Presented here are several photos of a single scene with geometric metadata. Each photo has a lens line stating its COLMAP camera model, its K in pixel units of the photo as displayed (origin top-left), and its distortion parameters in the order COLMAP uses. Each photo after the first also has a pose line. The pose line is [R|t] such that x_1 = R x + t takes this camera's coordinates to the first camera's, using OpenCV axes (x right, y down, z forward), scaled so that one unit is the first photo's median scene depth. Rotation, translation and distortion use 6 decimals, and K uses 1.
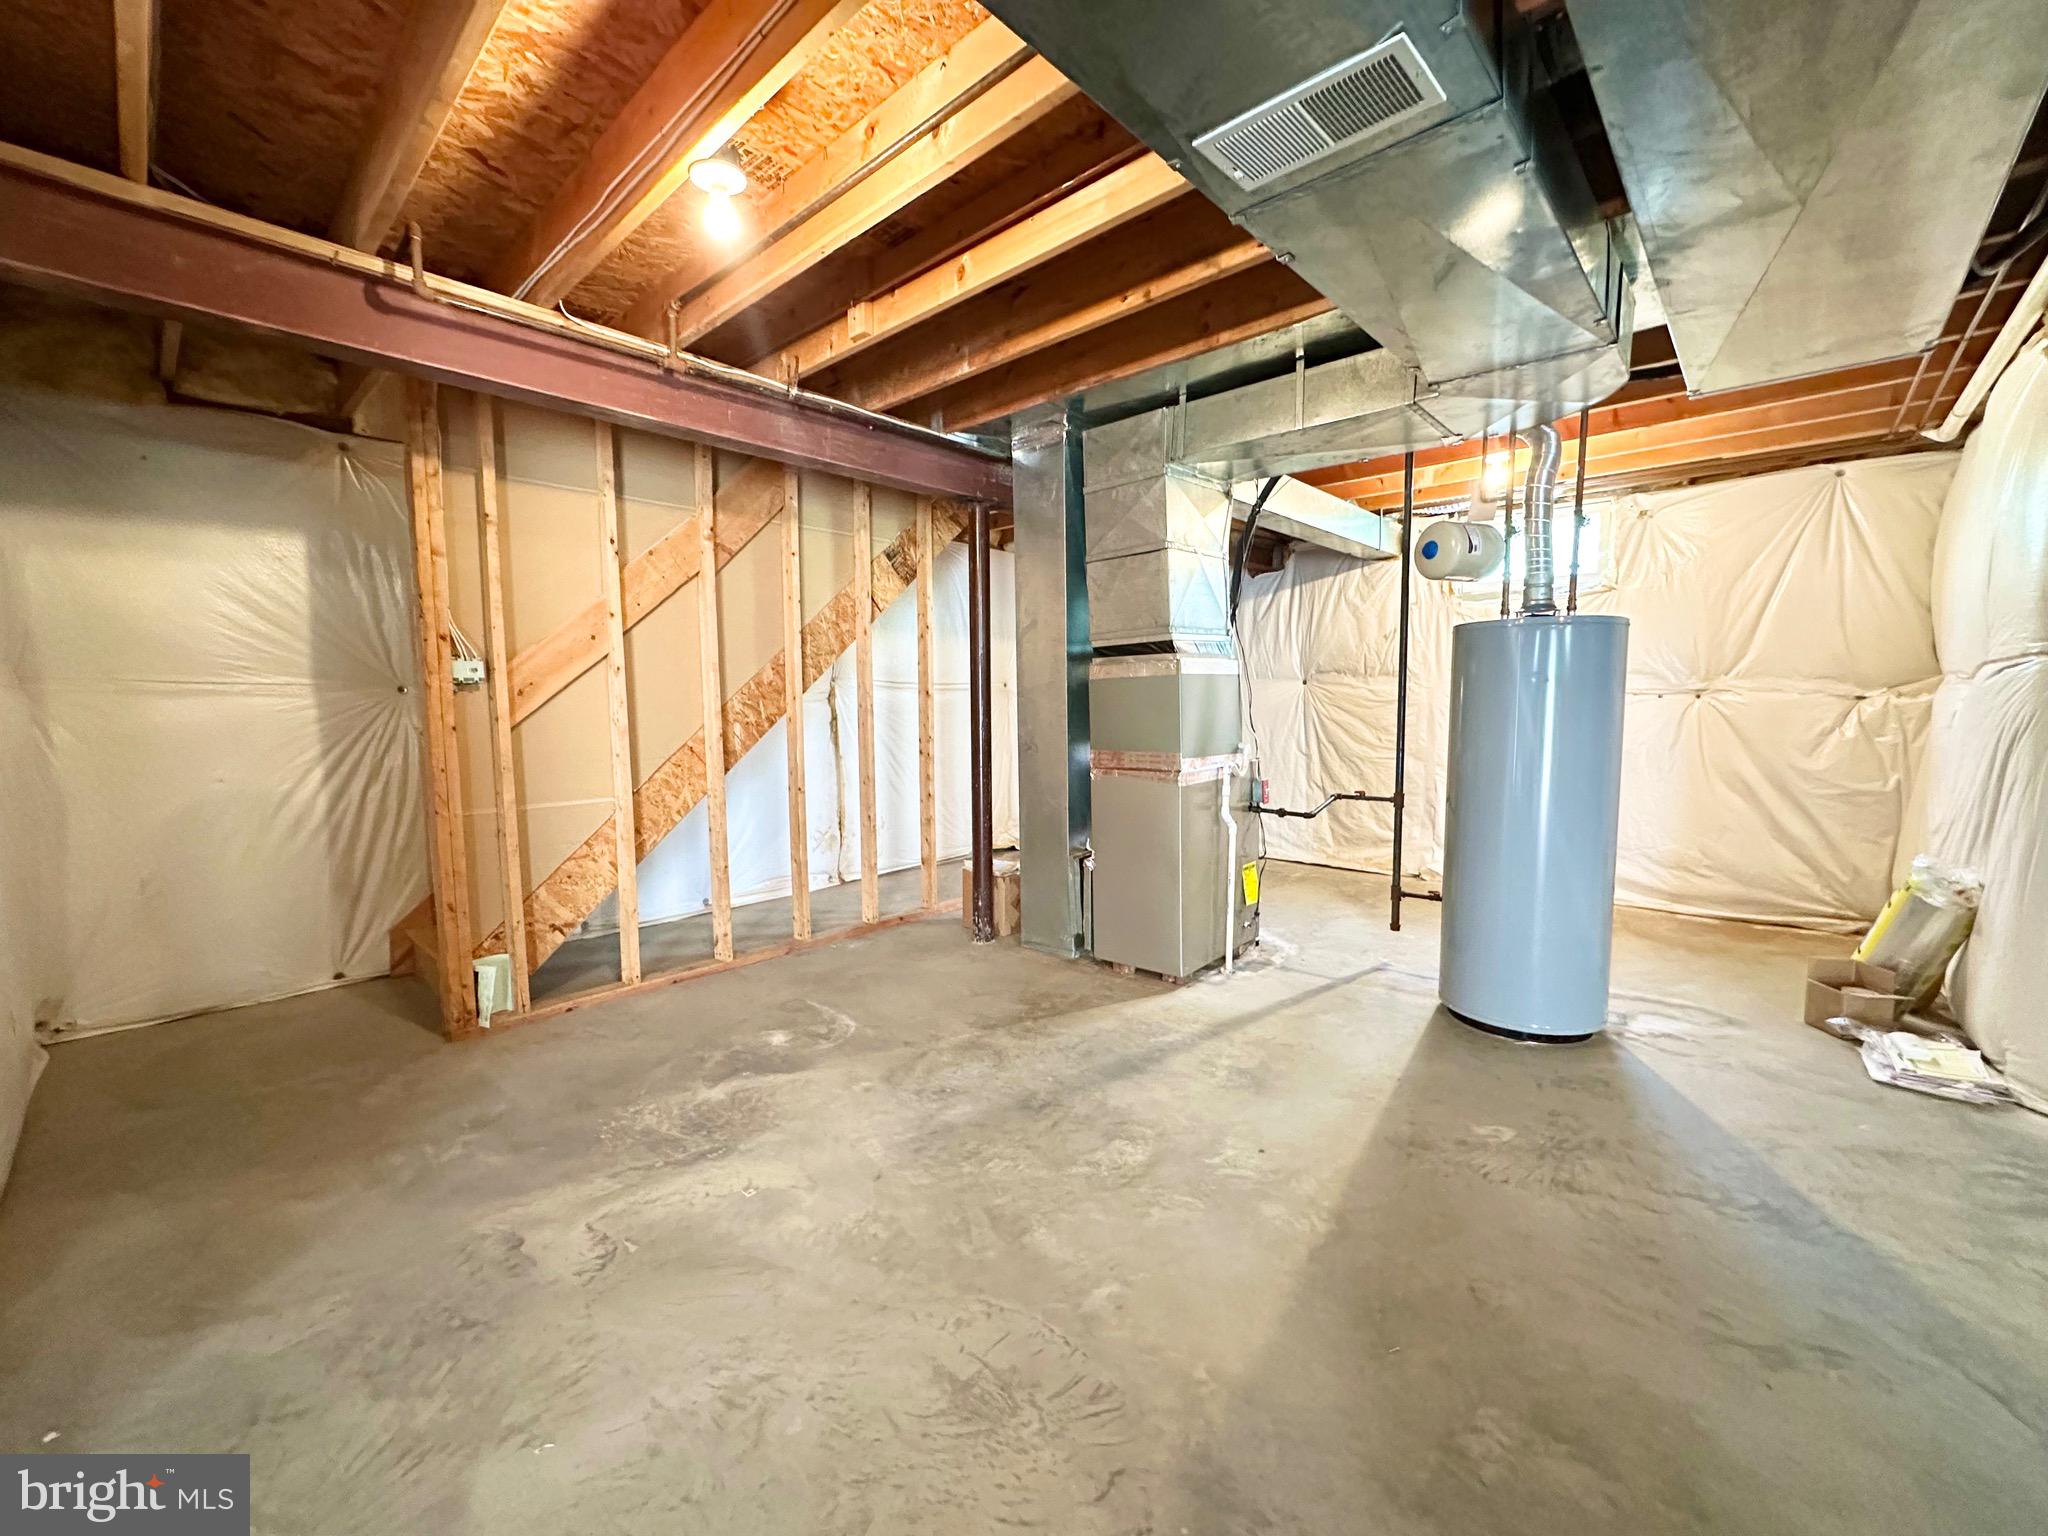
lens RADIAL K [[814.1, 0, 1027.6], [0, 814.1, 771.8], [0, 0, 1]] dist [-0.005519, 0.001306]
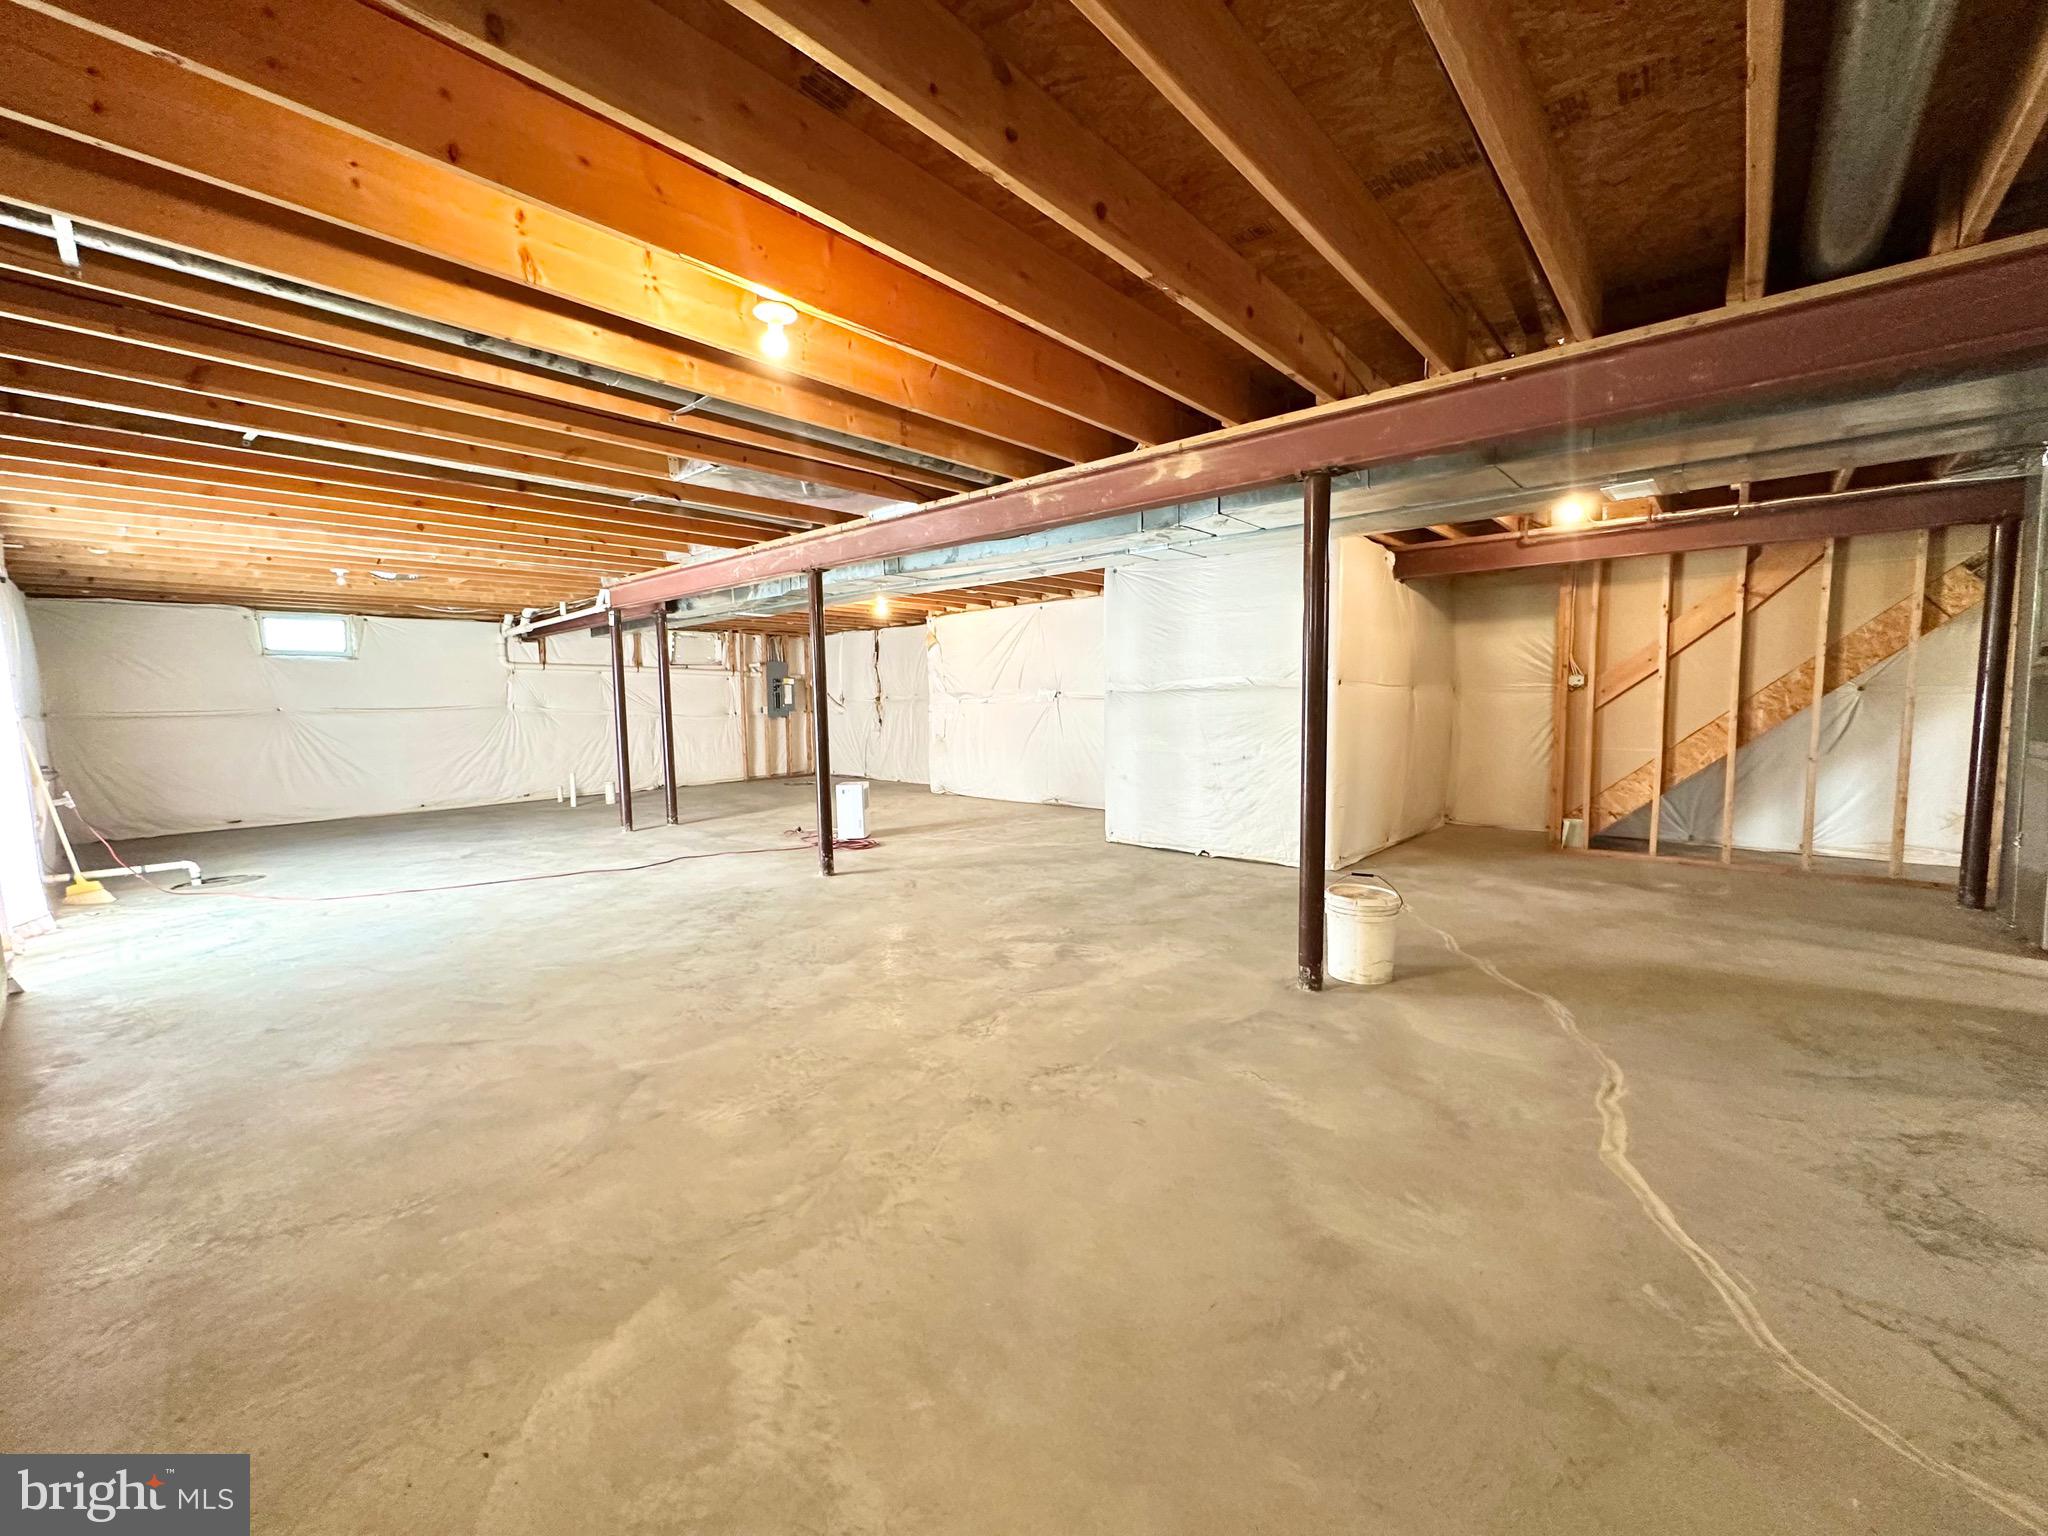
lens RADIAL K [[814.1, 0, 1025.9], [0, 814.1, 770.0], [0, 0, 1]] dist [-0.005519, 0.001306]
pose [[0.019752, 0.094202, -0.995357, 1.277130], [-0.077751, 0.992681, 0.092406, 0.020018], [0.996777, 0.075565, 0.026931, -0.429956]]
